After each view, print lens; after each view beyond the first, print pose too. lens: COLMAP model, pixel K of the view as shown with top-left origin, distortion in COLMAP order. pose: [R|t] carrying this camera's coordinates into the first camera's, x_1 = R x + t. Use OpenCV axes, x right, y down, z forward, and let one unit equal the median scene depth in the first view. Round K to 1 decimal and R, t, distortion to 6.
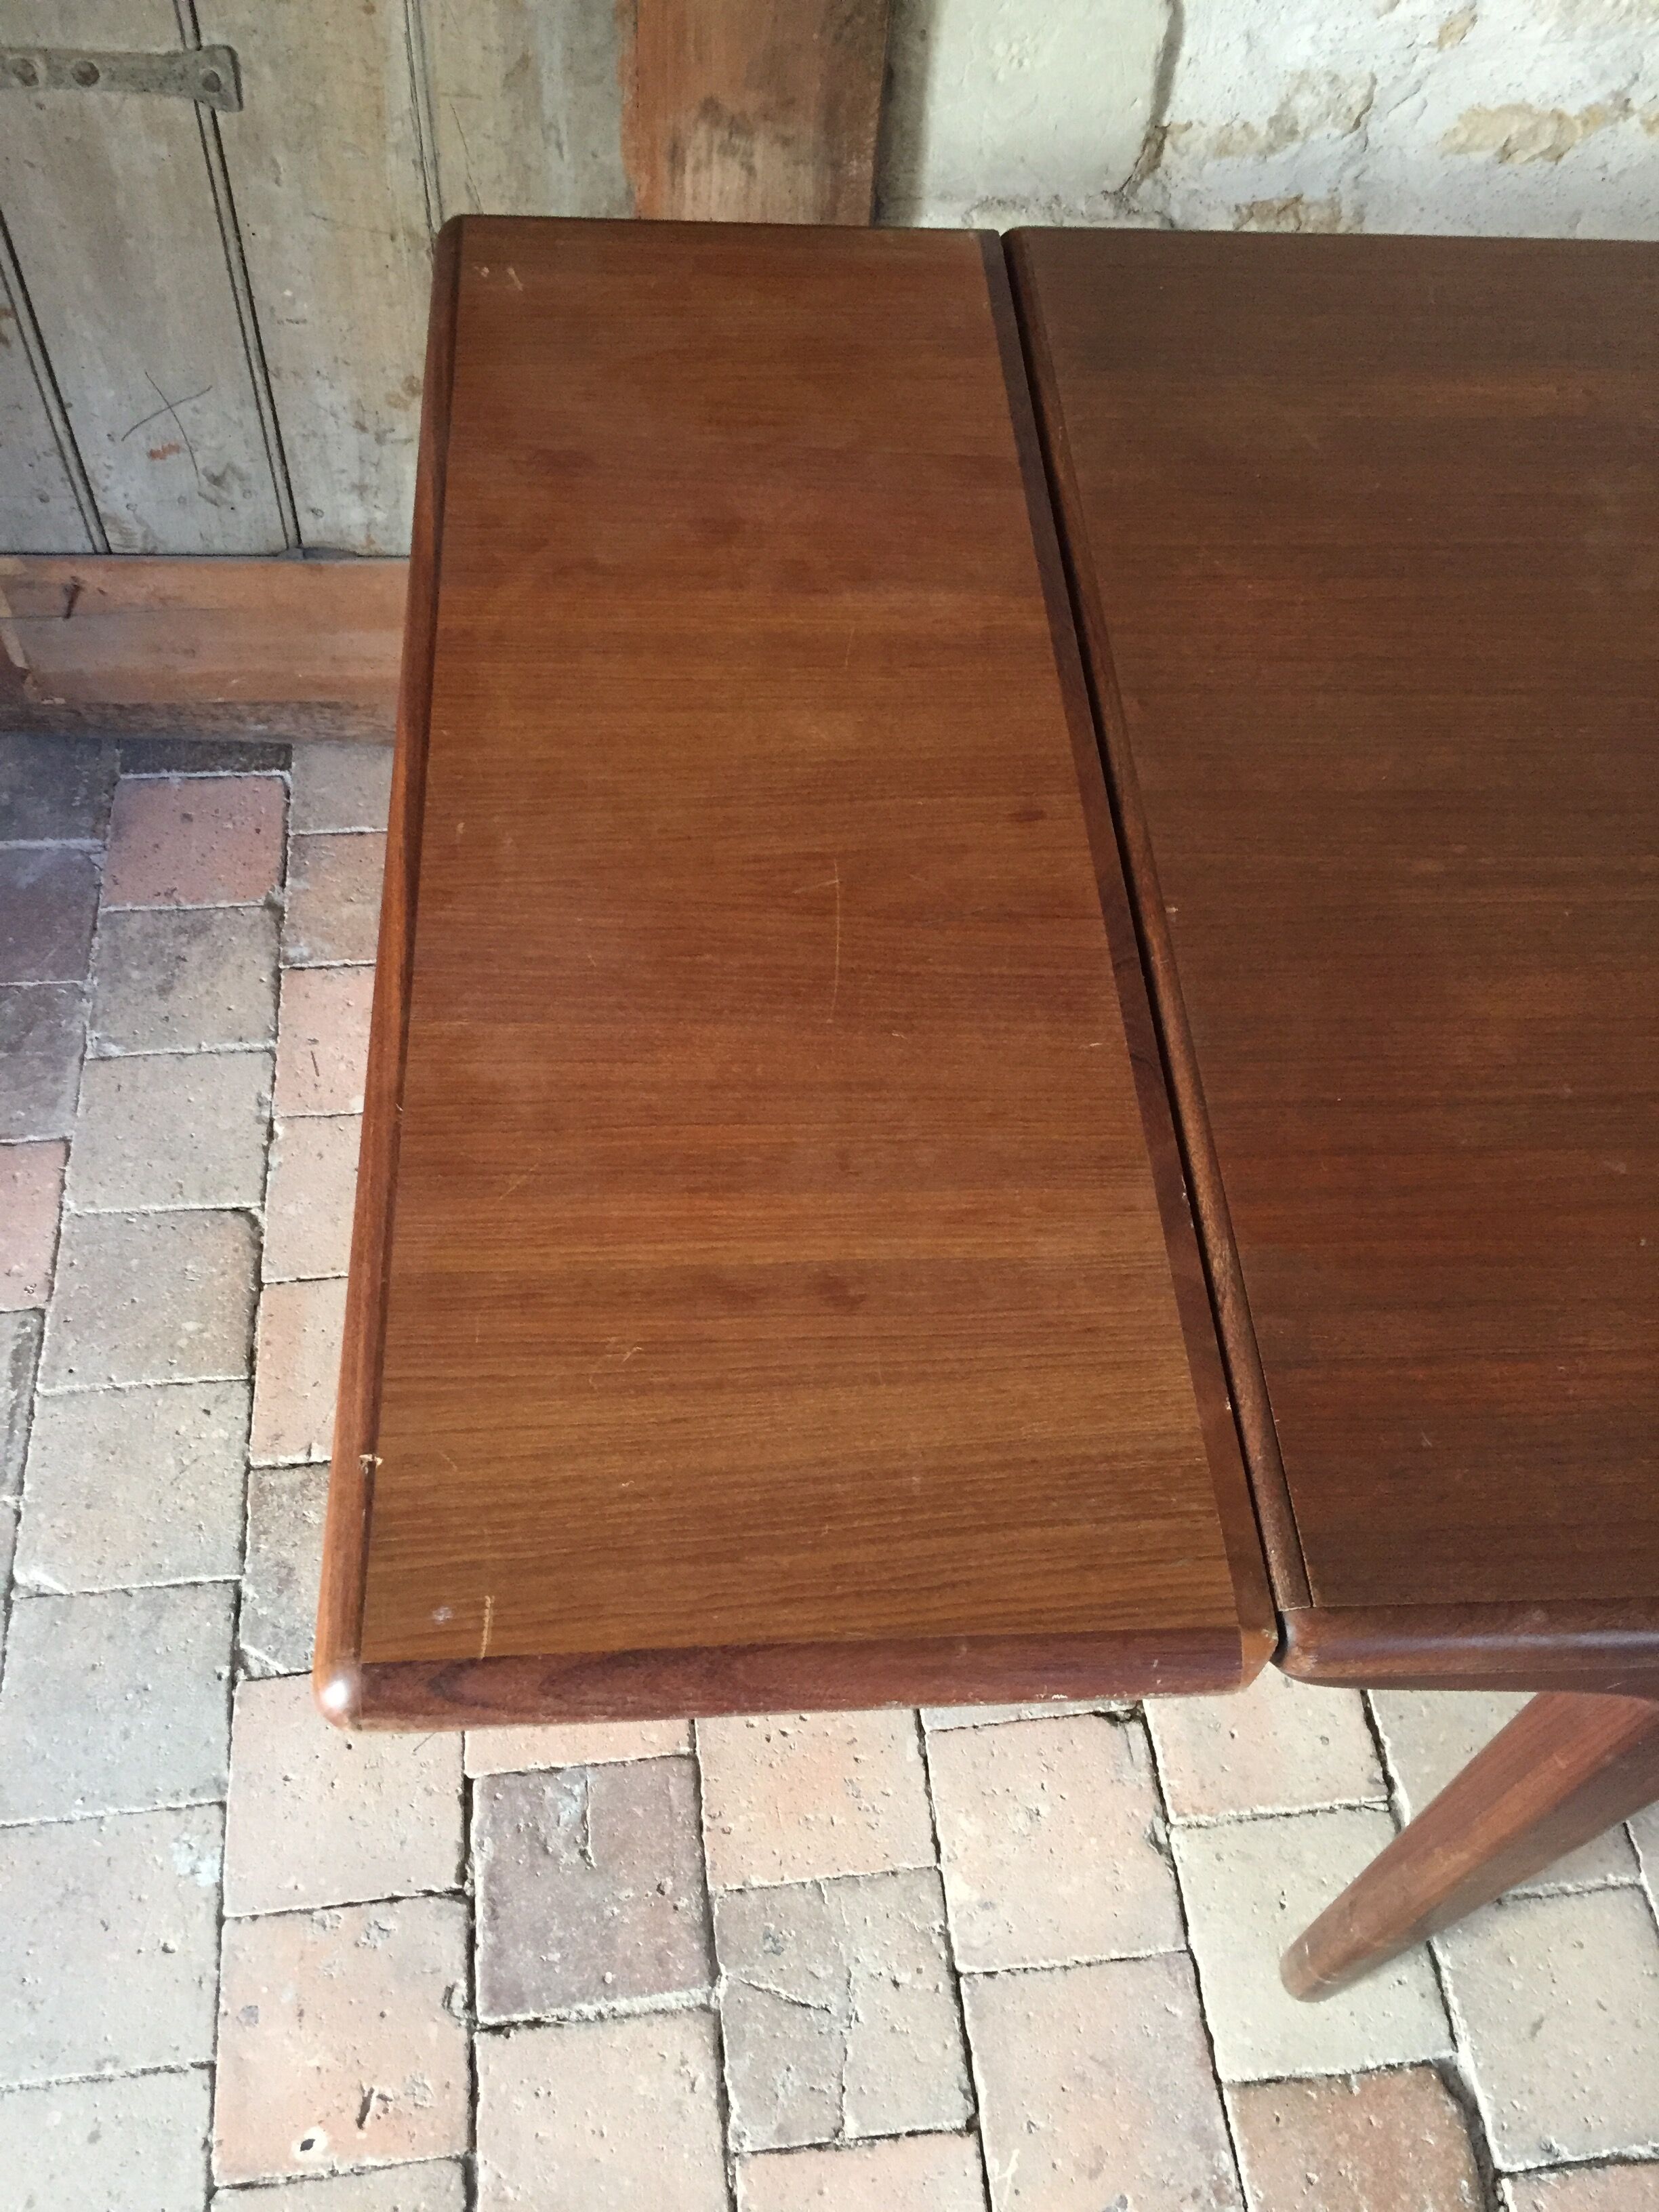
lens RADIAL K [[1916.1, 0, 838.9], [0, 1916.1, 1104.8], [0, 0, 1]] dist [0.090514, -0.139171]
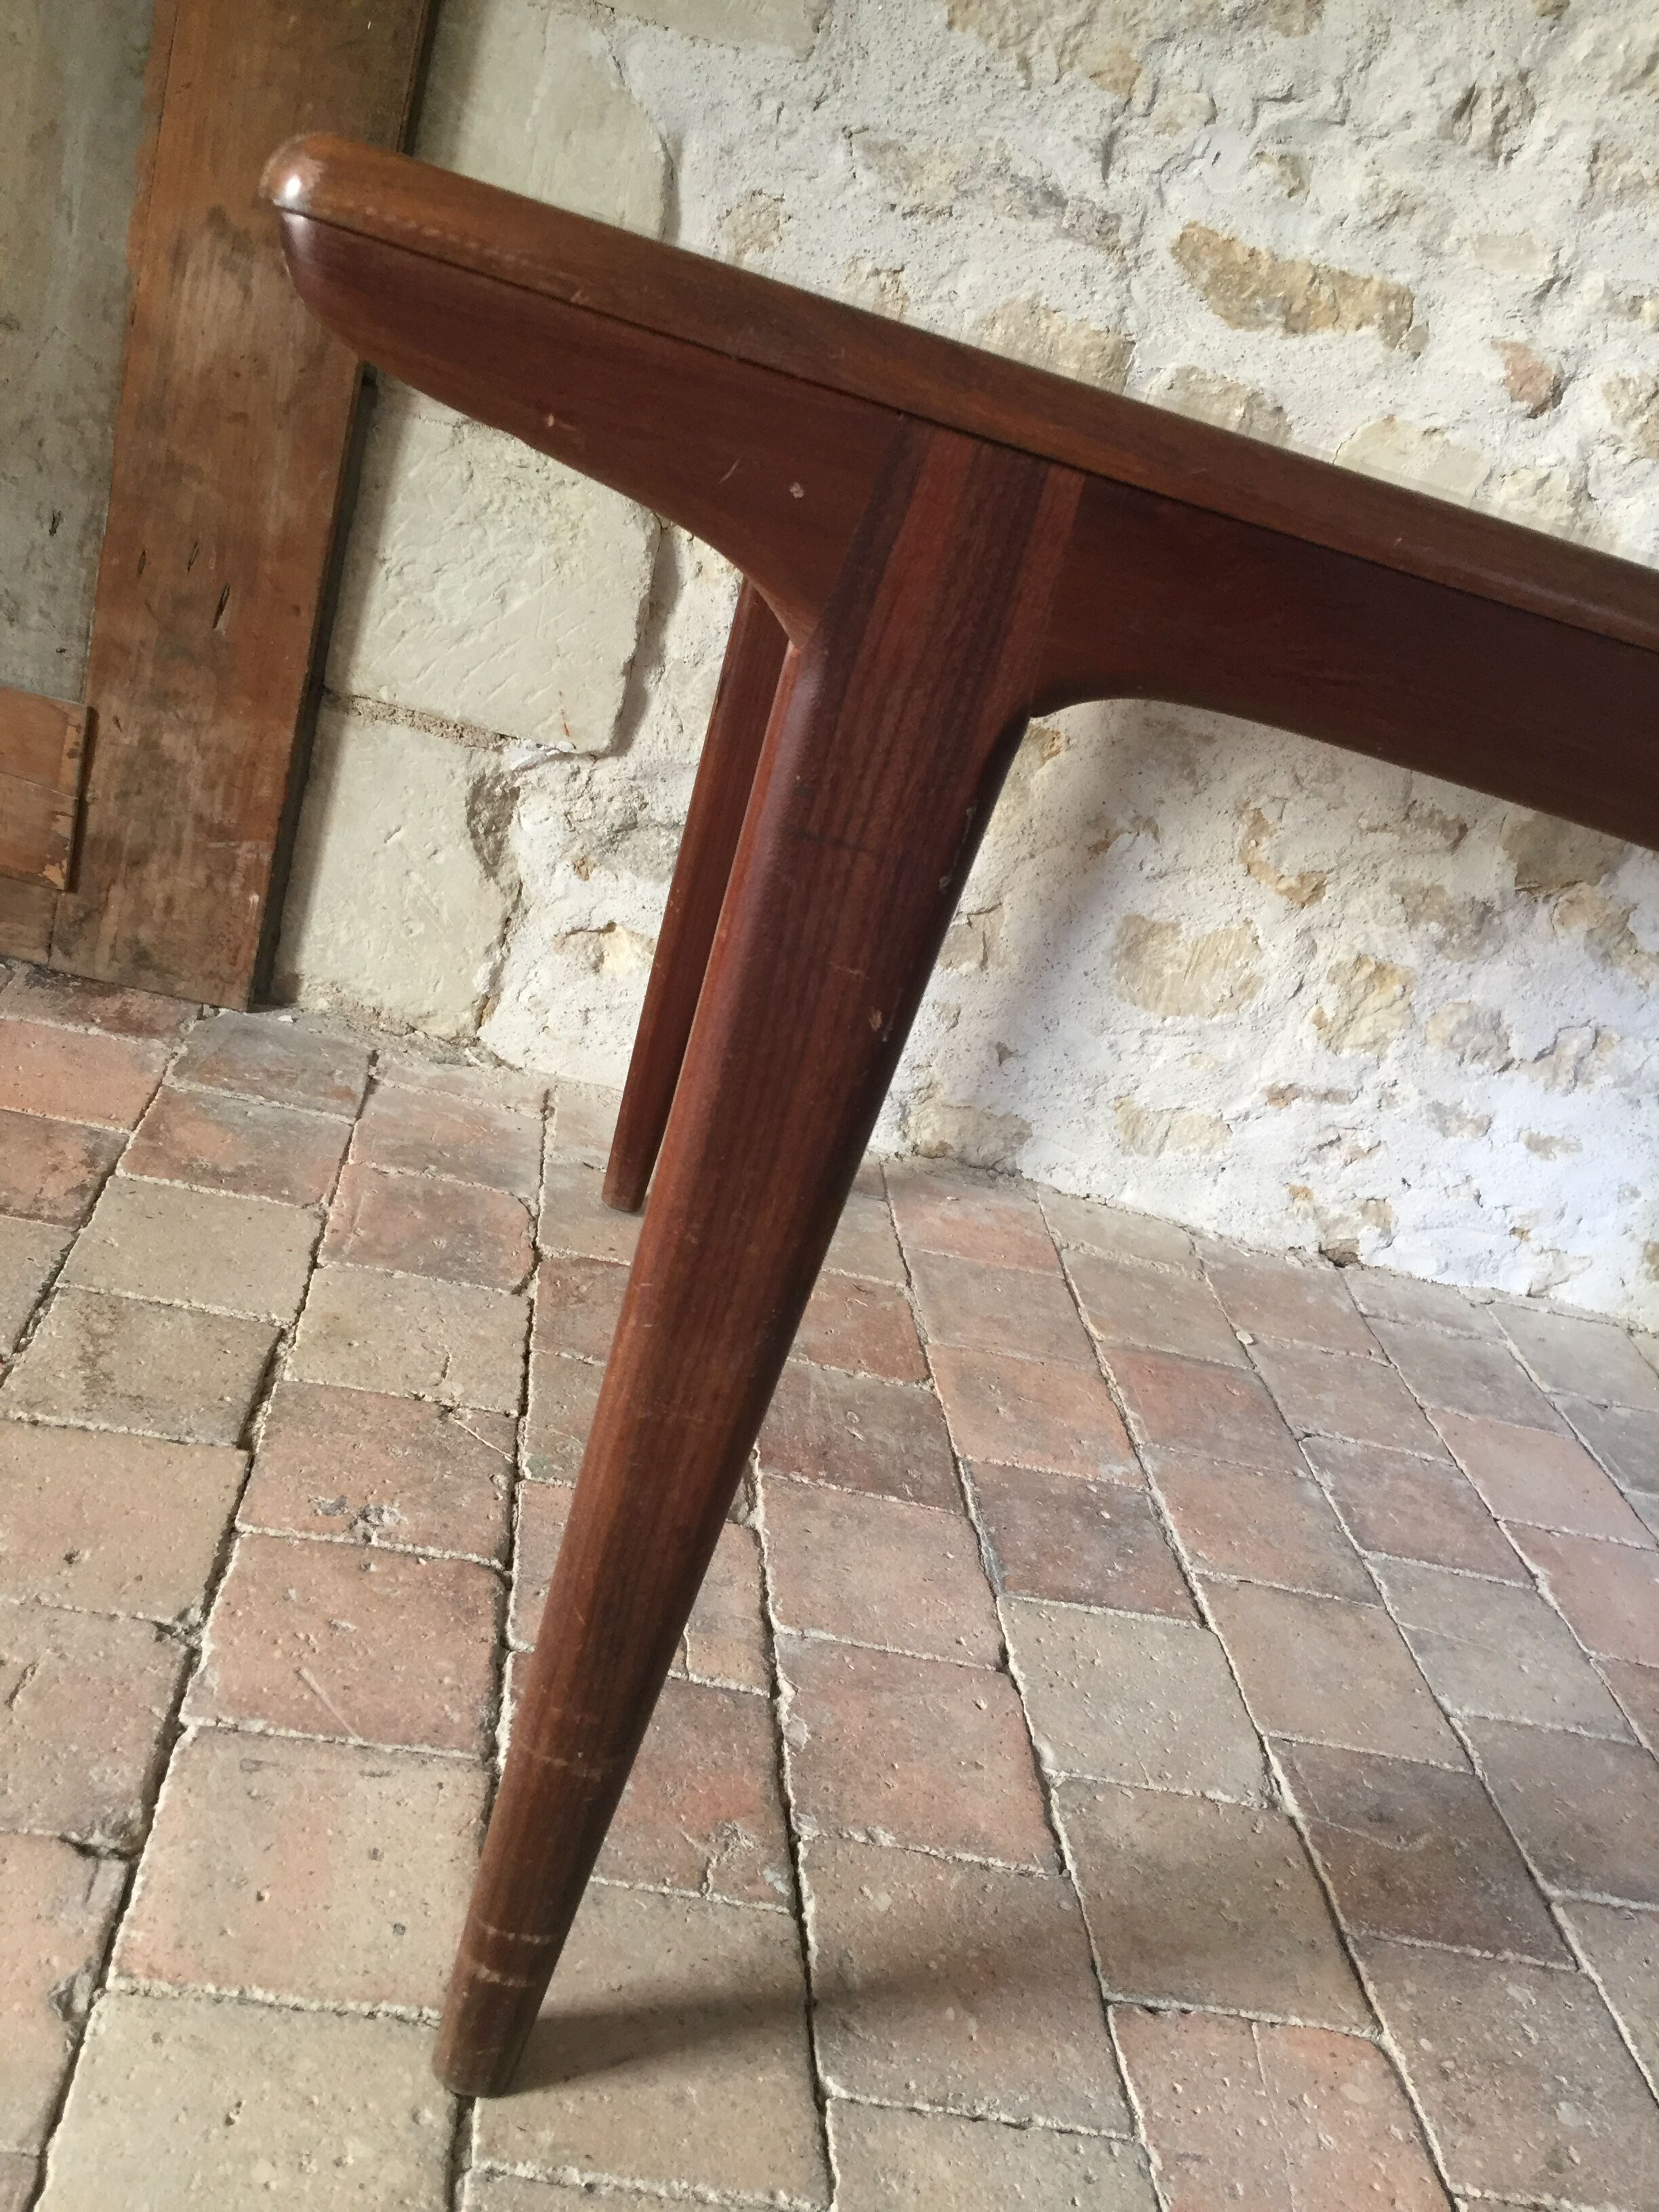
lens RADIAL K [[1916.1, 0, 823.0], [0, 1916.1, 1100.1], [0, 0, 1]] dist [0.090514, -0.139171]
pose [[0.976141, 0.206386, 0.067482, 0.306949], [-0.137316, 0.827479, -0.544447, 0.460878], [-0.168206, 0.522190, 0.836077, 0.305458]]
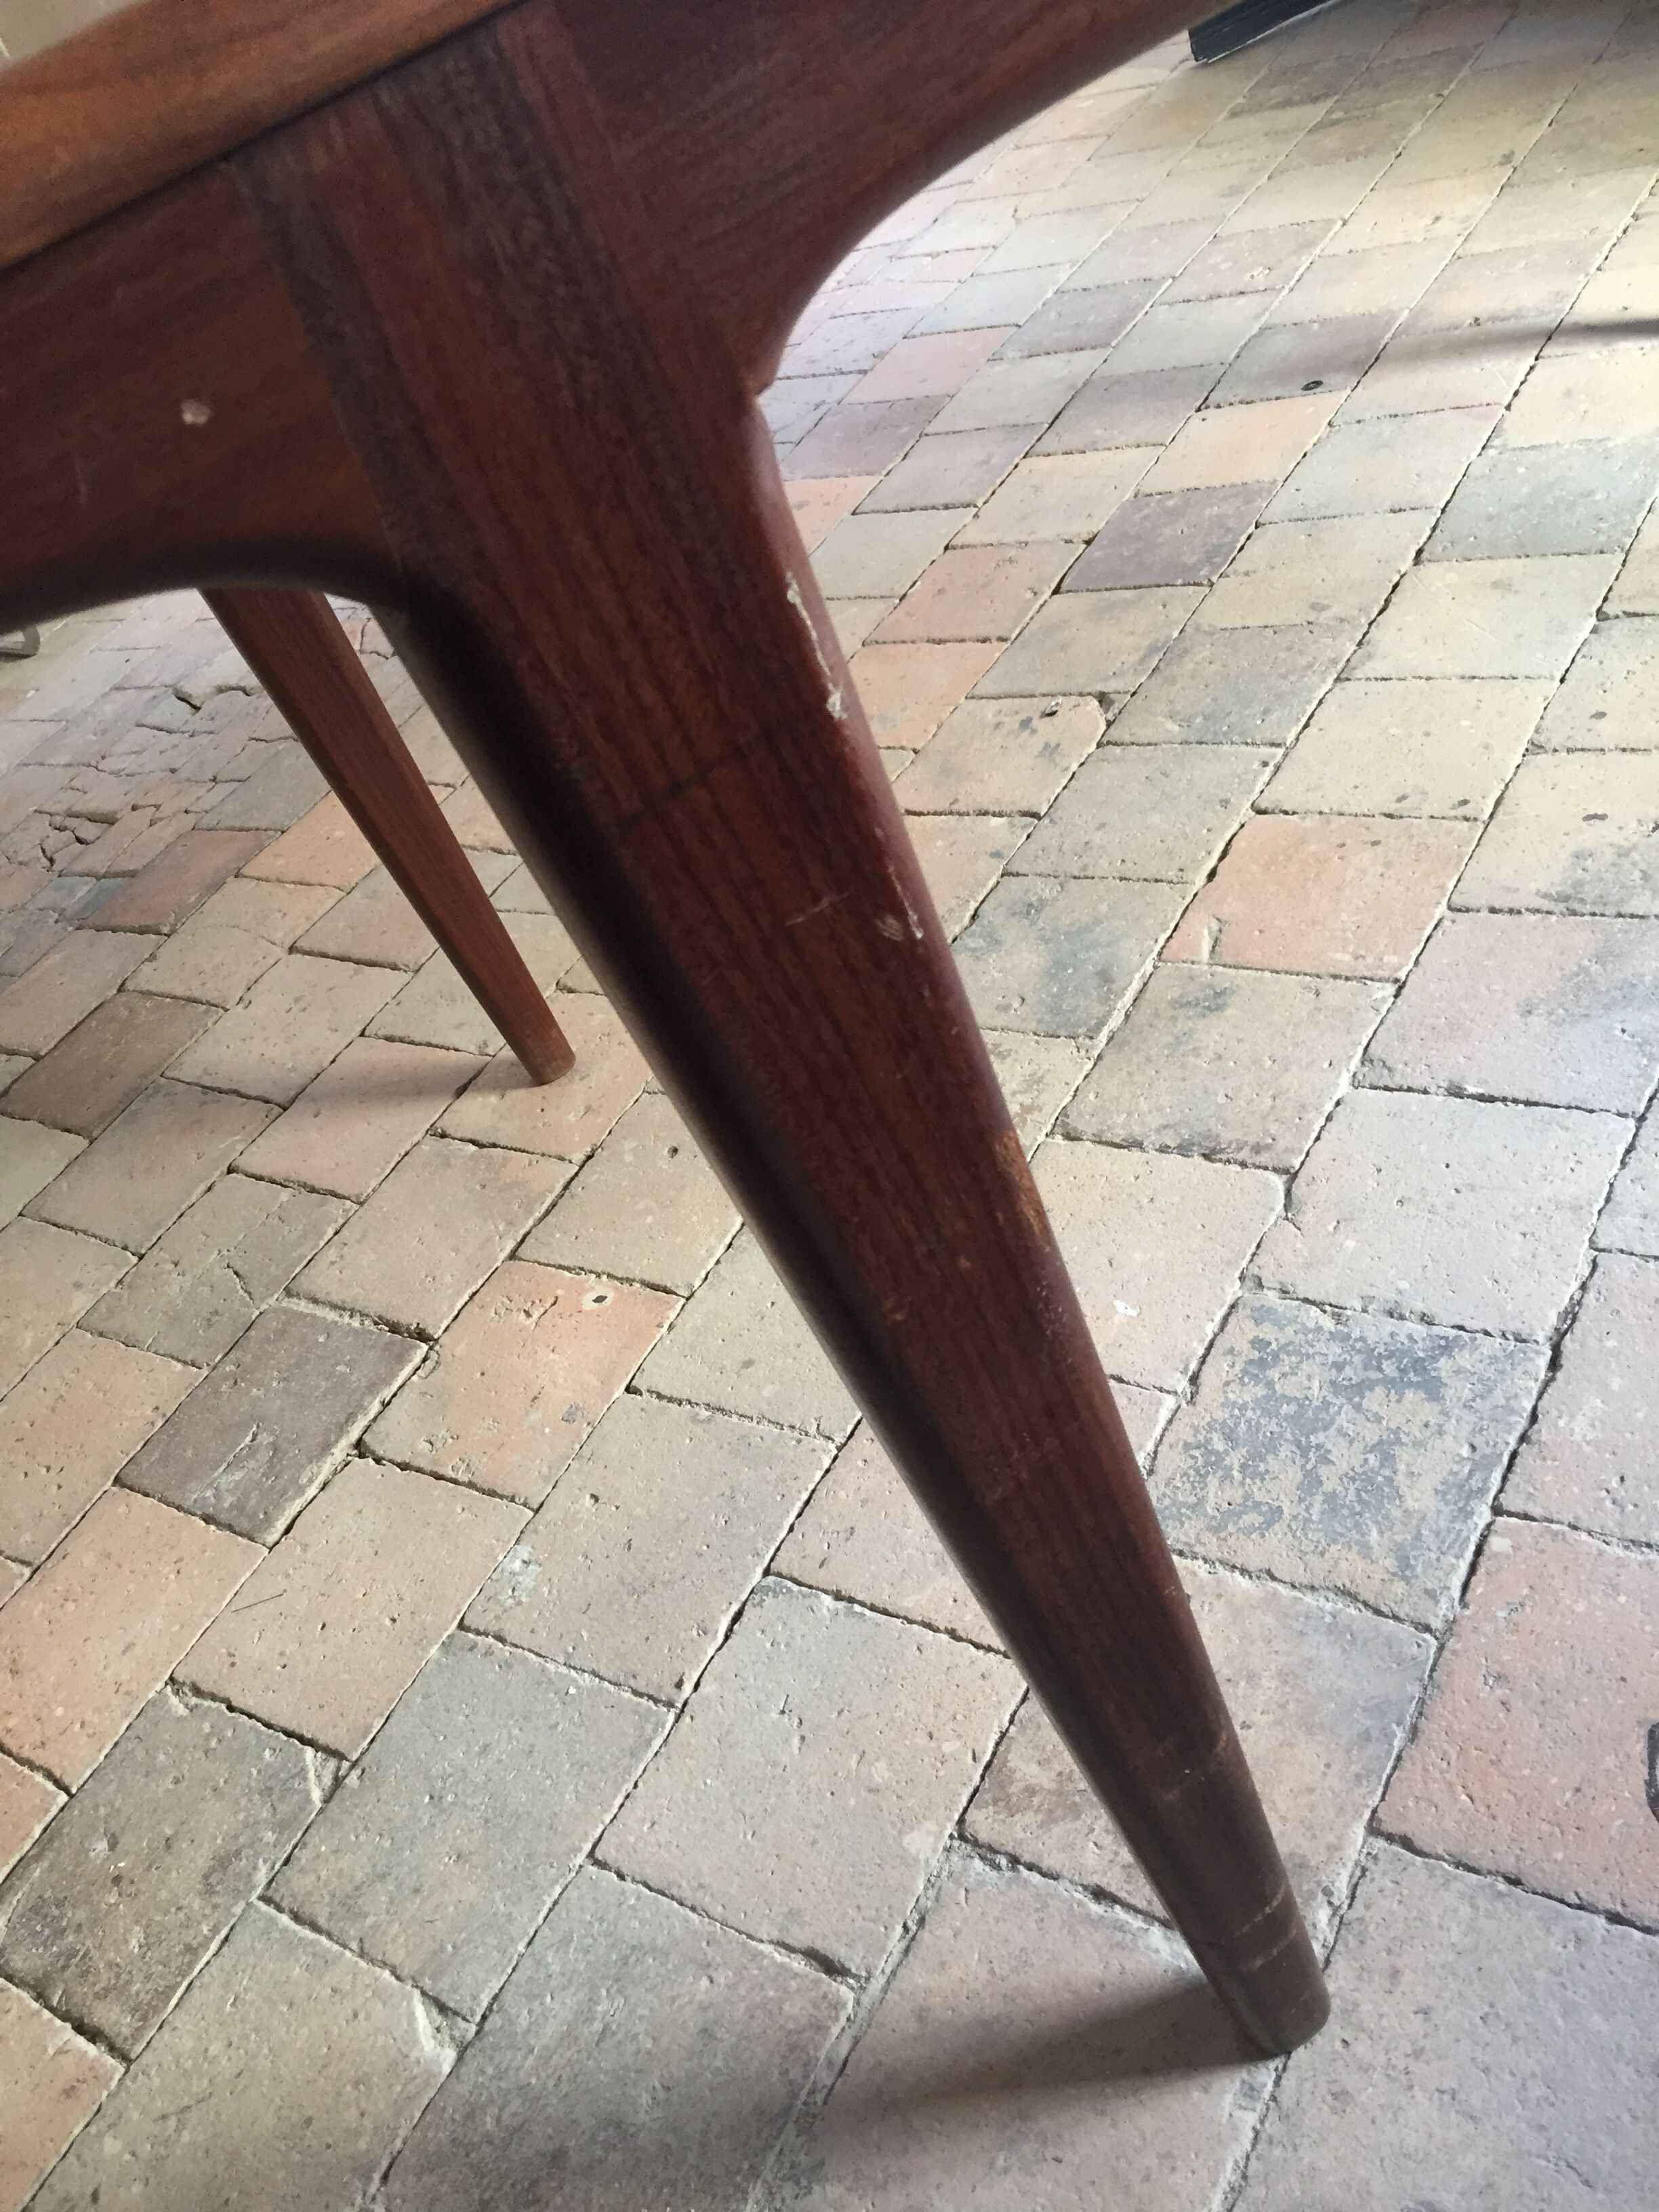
lens RADIAL K [[1916.1, 0, 836.8], [0, 1916.1, 1100.9], [0, 0, 1]] dist [0.090514, -0.139171]
pose [[-0.746183, -0.230995, 0.624381, -0.885266], [0.661383, -0.150082, 0.734880, -0.078751], [-0.076045, 0.961310, 0.264765, 0.596691]]
